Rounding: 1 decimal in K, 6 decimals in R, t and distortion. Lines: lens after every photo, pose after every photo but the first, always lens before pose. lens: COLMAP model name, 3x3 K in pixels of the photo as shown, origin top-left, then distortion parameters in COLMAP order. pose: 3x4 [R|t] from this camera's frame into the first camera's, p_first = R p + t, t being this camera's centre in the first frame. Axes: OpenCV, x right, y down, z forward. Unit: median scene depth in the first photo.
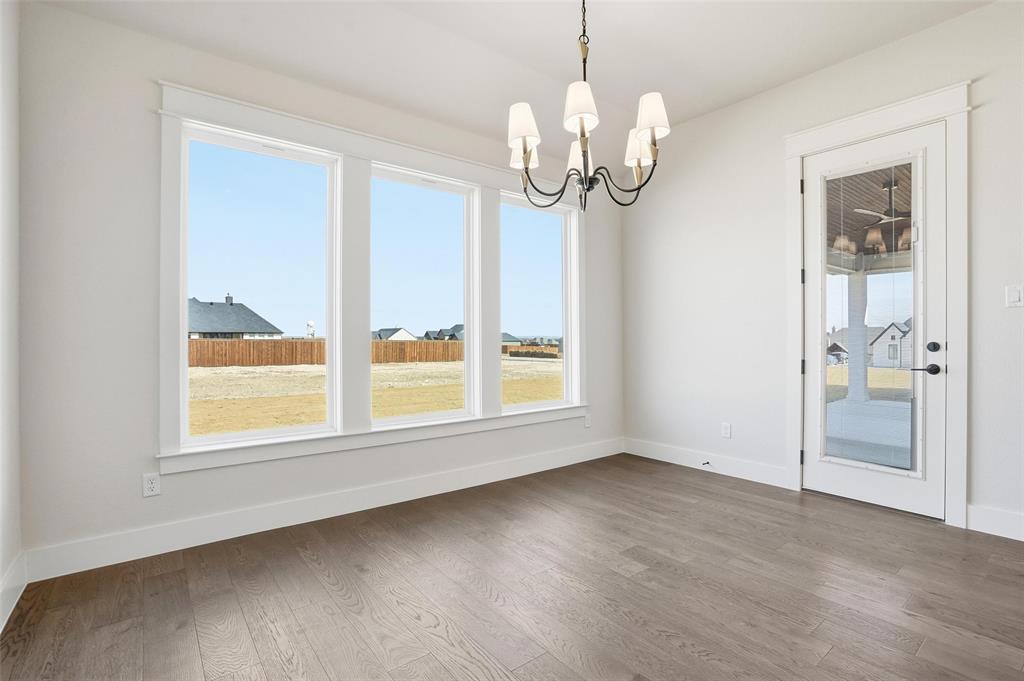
lens RADIAL K [[478.4, 0, 513.8], [0, 478.4, 343.8], [0, 0, 1]] dist [-0.040815, 0.007937]
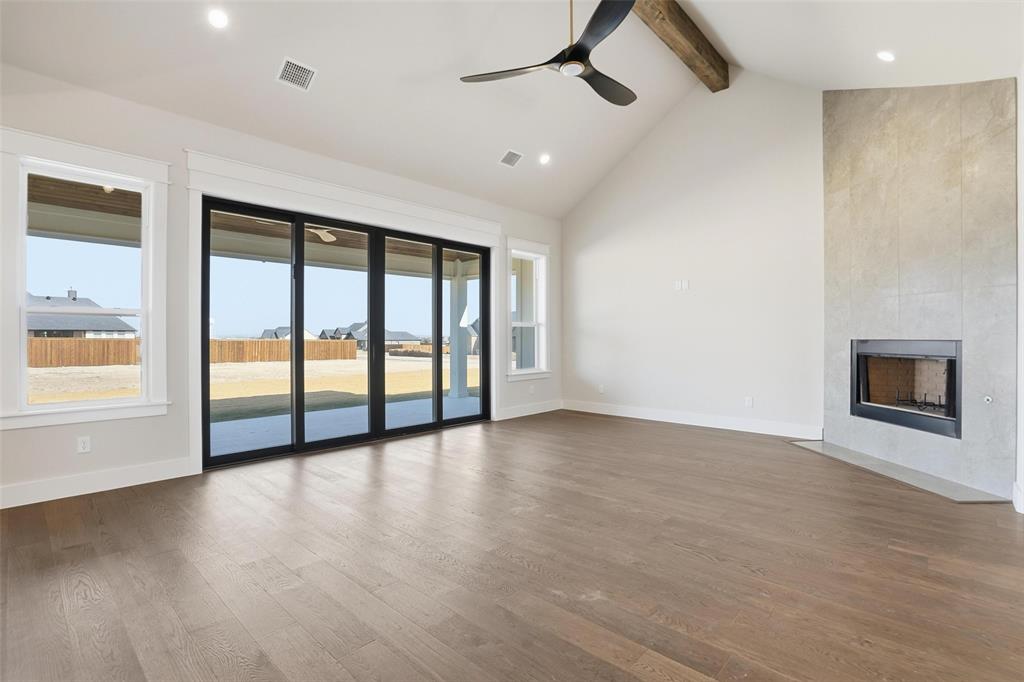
lens RADIAL K [[478.4, 0, 513.3], [0, 478.4, 343.7], [0, 0, 1]] dist [-0.040815, 0.007937]
pose [[0.987151, 0.000146, 0.159793, 0.259657], [-0.000491, 0.999998, 0.002120, -0.001270], [-0.159792, -0.002171, 0.987148, -0.041523]]
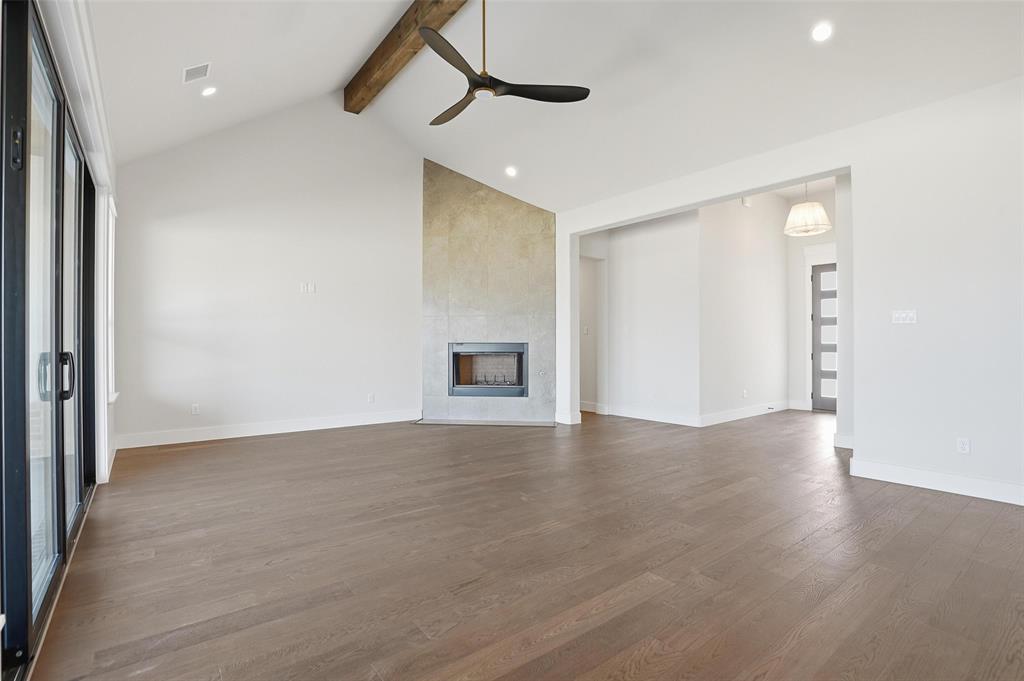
lens RADIAL K [[478.4, 0, 527.4], [0, 478.4, 336.6], [0, 0, 1]] dist [-0.040815, 0.007937]
pose [[0.020423, 0.014201, 0.999691, 0.141721], [0.011410, 0.999831, -0.014436, -0.001723], [-0.999726, 0.011702, 0.020257, 0.080620]]
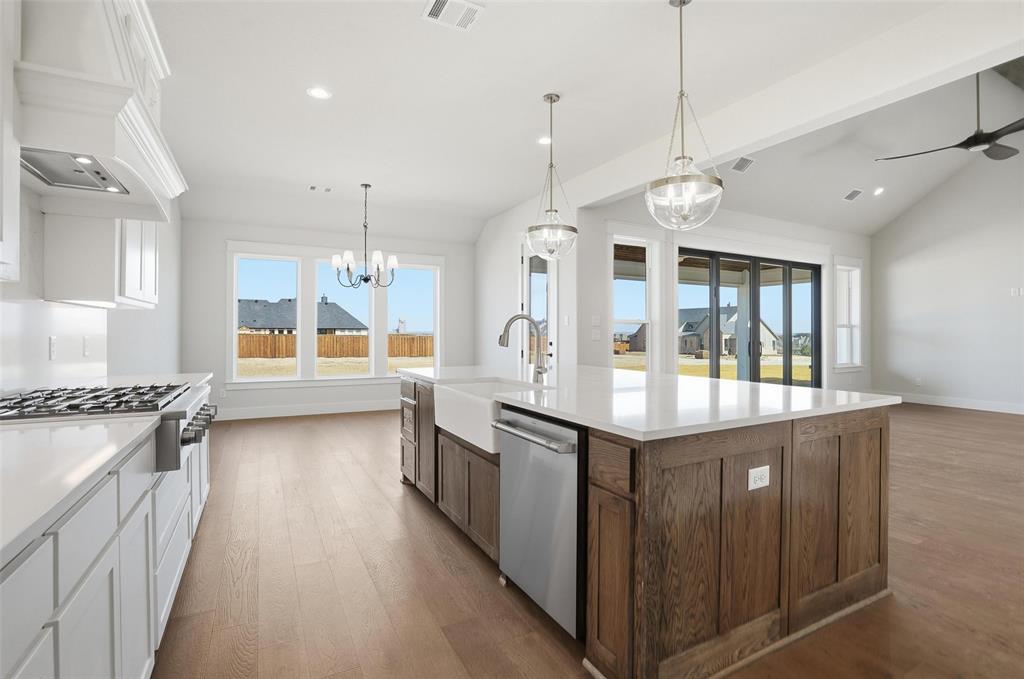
lens RADIAL K [[478.4, 0, 522.2], [0, 478.4, 341.3], [0, 0, 1]] dist [-0.040815, 0.007937]
pose [[0.987279, 0.006080, -0.158884, 0.131378], [-0.005564, 0.999978, 0.003694, -0.001323], [0.158902, -0.002763, 0.987290, -0.135587]]
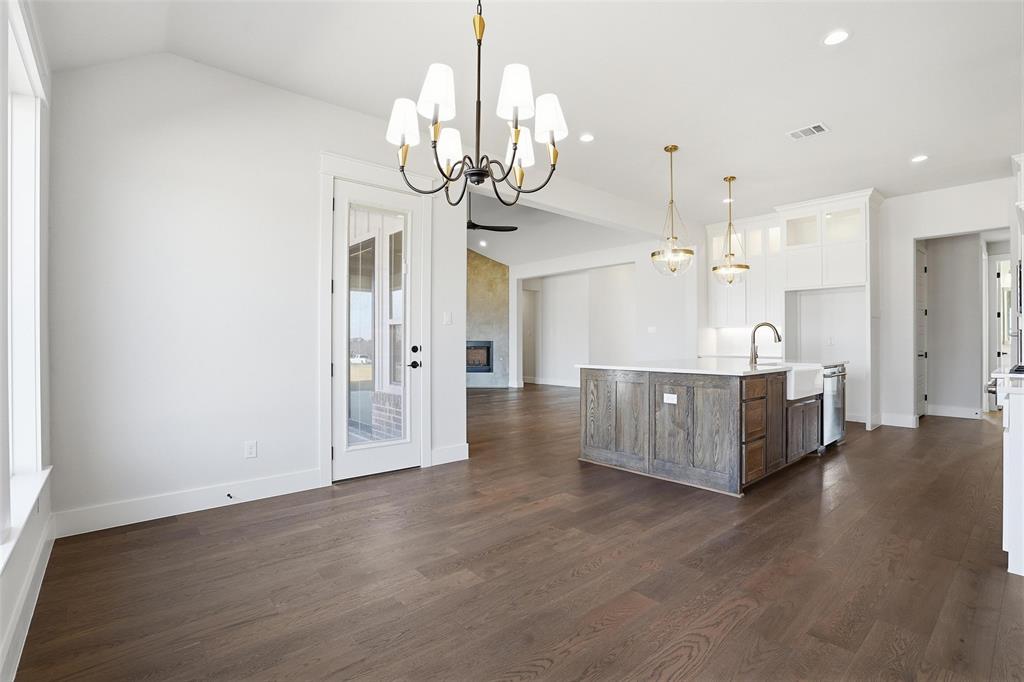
lens RADIAL K [[478.4, 0, 507.6], [0, 478.4, 343.0], [0, 0, 1]] dist [-0.040815, 0.007937]
pose [[-0.038328, -0.002756, 0.999261, -0.070365], [0.012493, 0.999917, 0.003237, -0.001621], [-0.999187, 0.012608, -0.038291, 0.089995]]
